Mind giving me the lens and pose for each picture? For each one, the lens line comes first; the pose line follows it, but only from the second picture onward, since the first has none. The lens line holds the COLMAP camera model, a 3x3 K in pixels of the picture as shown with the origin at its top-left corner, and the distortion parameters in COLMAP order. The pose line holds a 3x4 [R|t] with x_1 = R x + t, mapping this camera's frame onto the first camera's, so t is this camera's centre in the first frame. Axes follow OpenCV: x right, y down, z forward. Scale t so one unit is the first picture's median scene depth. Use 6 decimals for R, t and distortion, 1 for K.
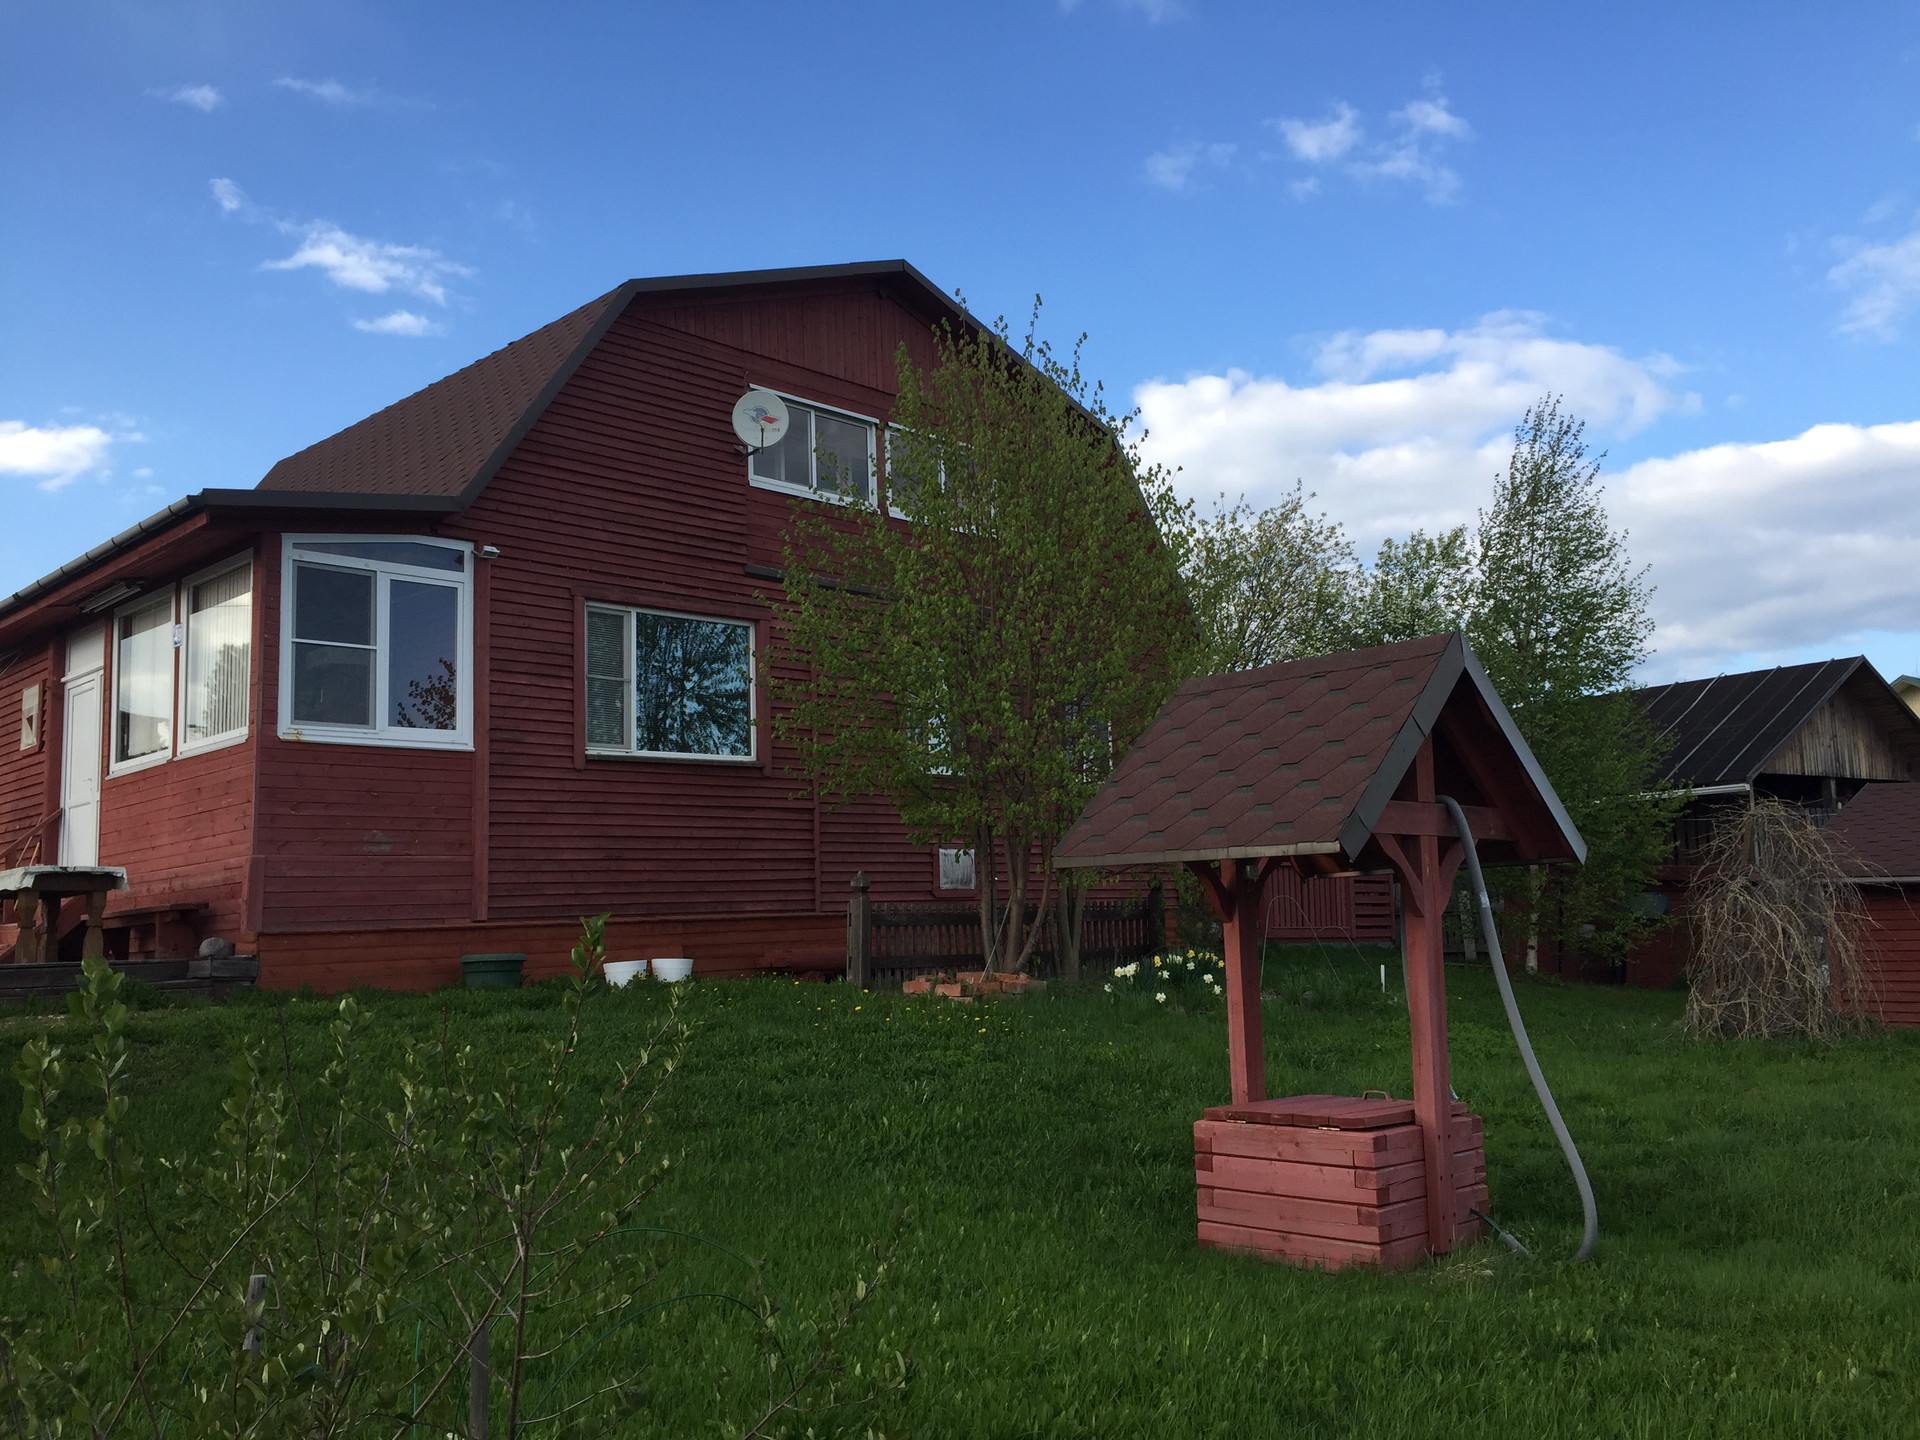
lens RADIAL K [[1624.7, 0, 972.1], [0, 1624.7, 721.1], [0, 0, 1]] dist [0.093654, -0.124476]
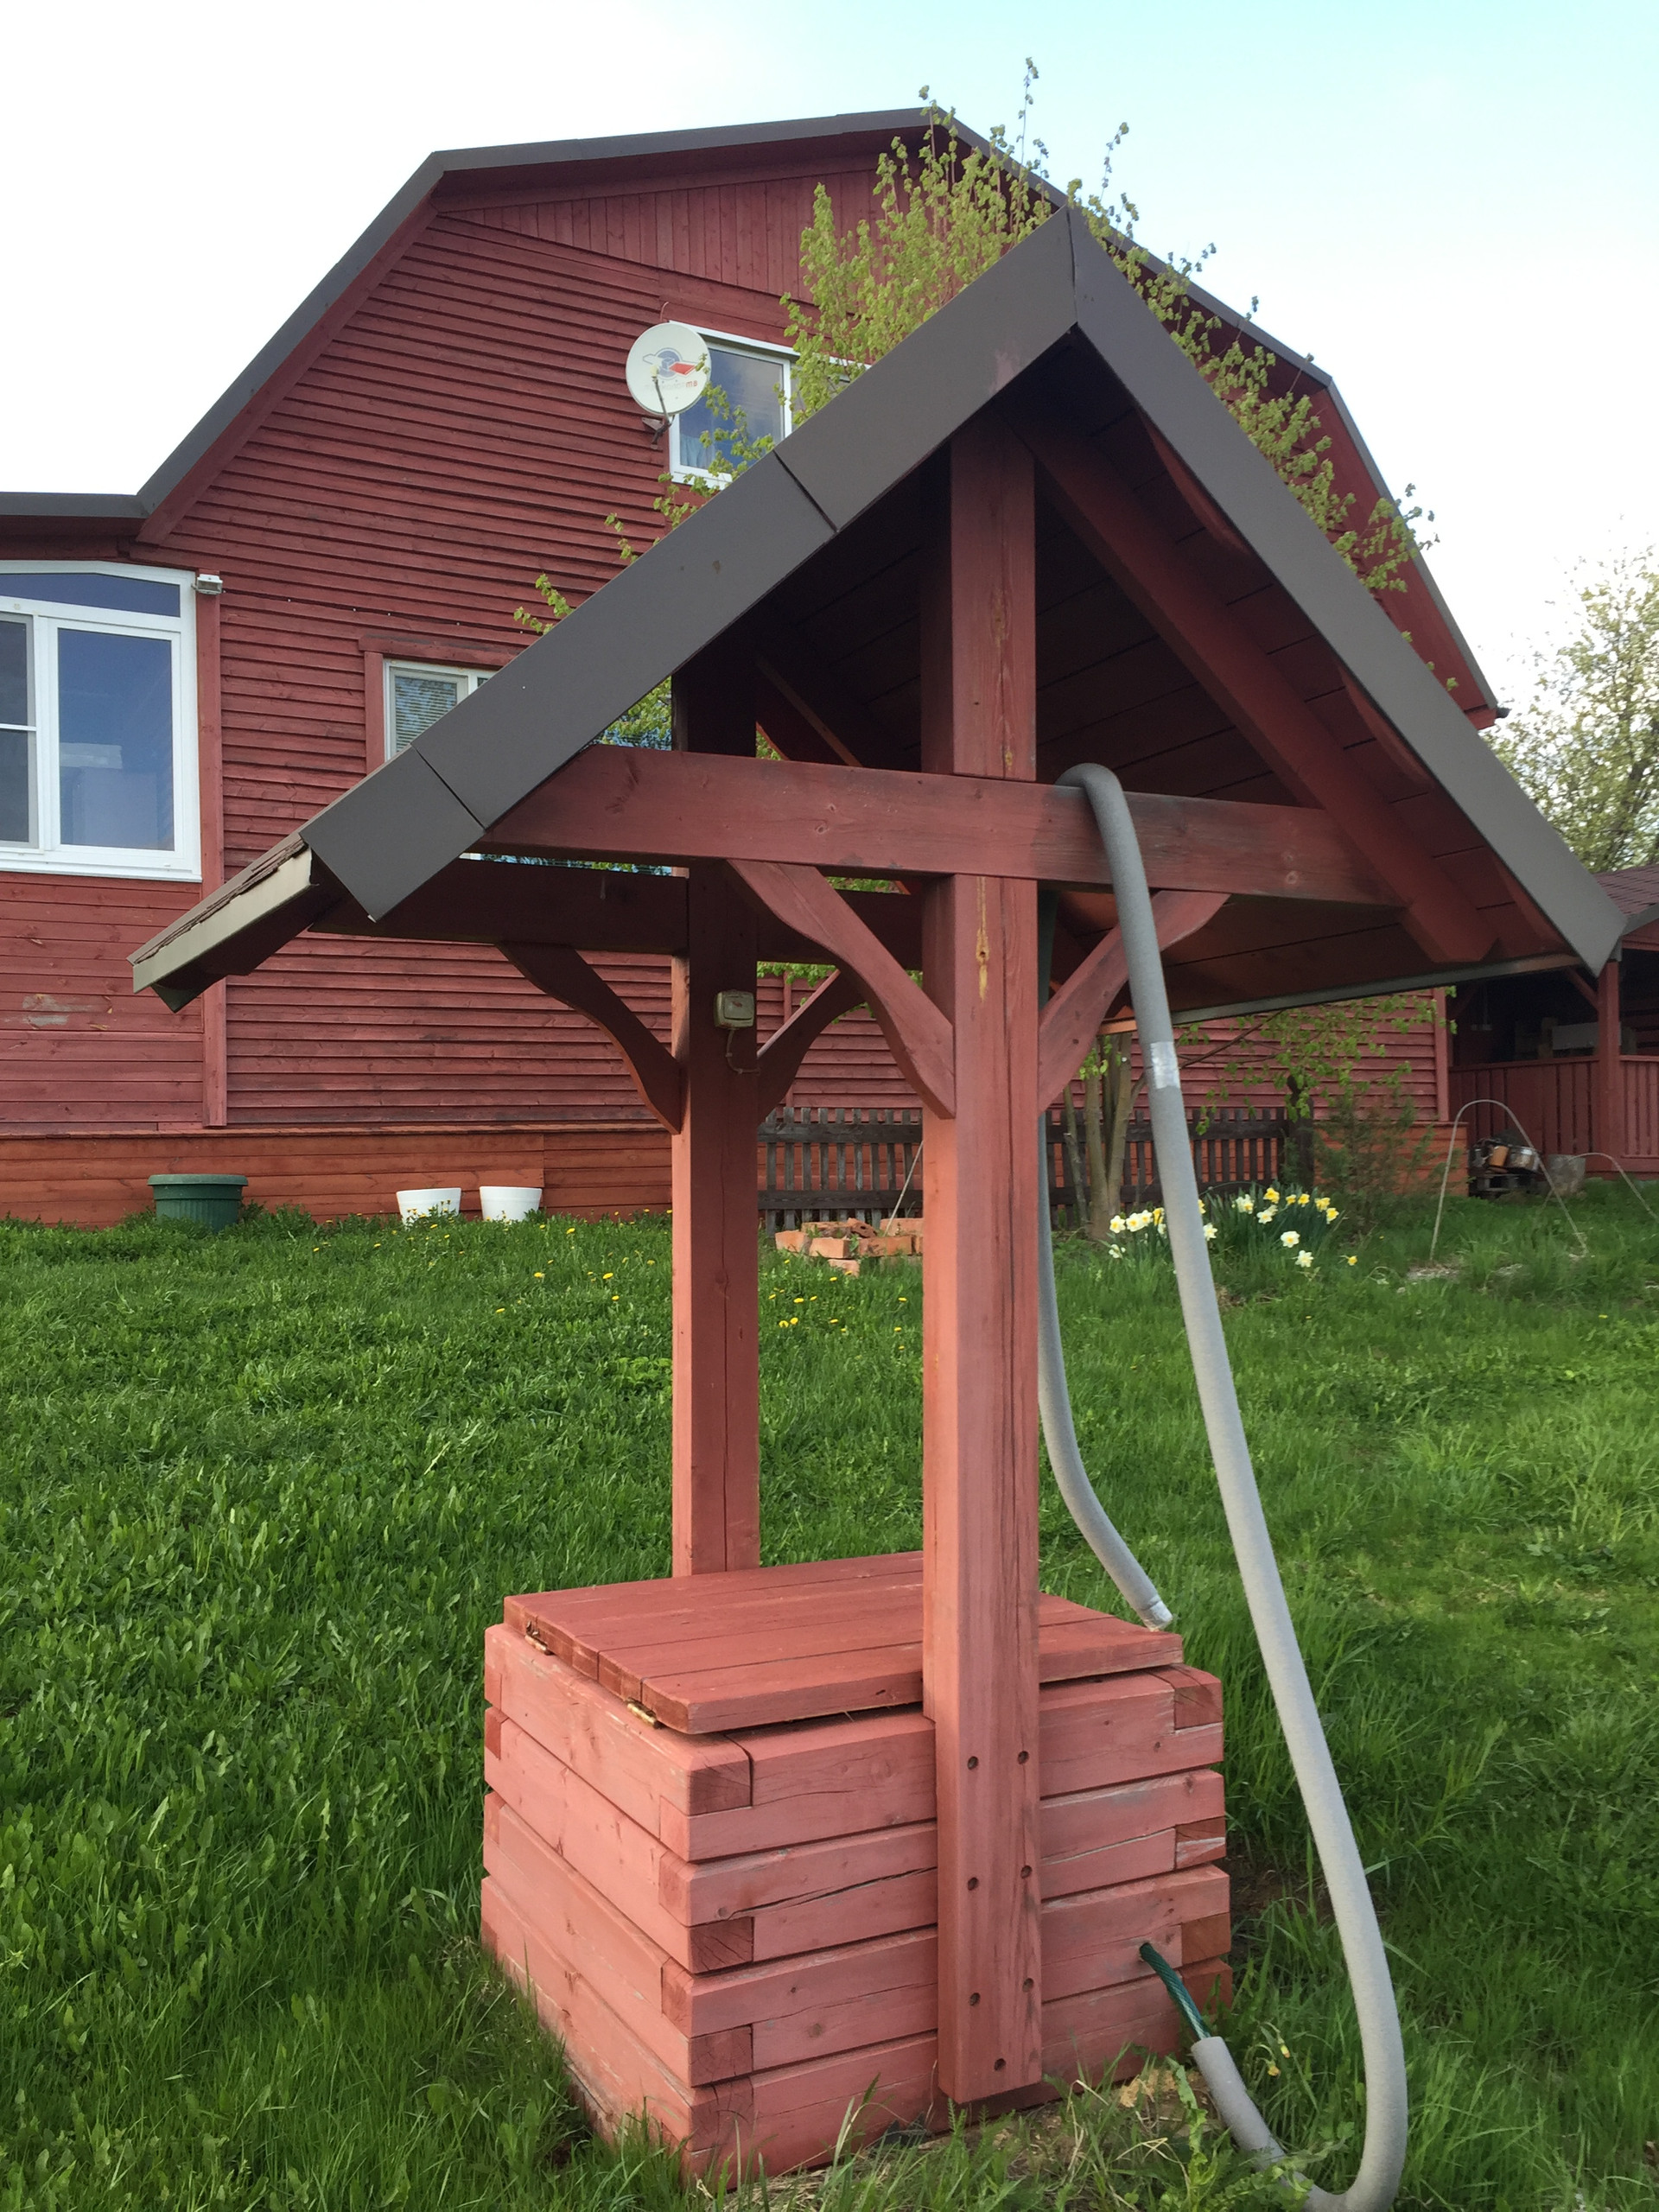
lens RADIAL K [[1871.8, 0, 827.9], [0, 1871.8, 1106.3], [0, 0, 1]] dist [0.093654, -0.124476]
pose [[0.954545, 0.007103, -0.297981, 0.181003], [0.023689, 0.994746, 0.099598, 0.038811], [0.297123, -0.102130, 0.949362, 0.310027]]
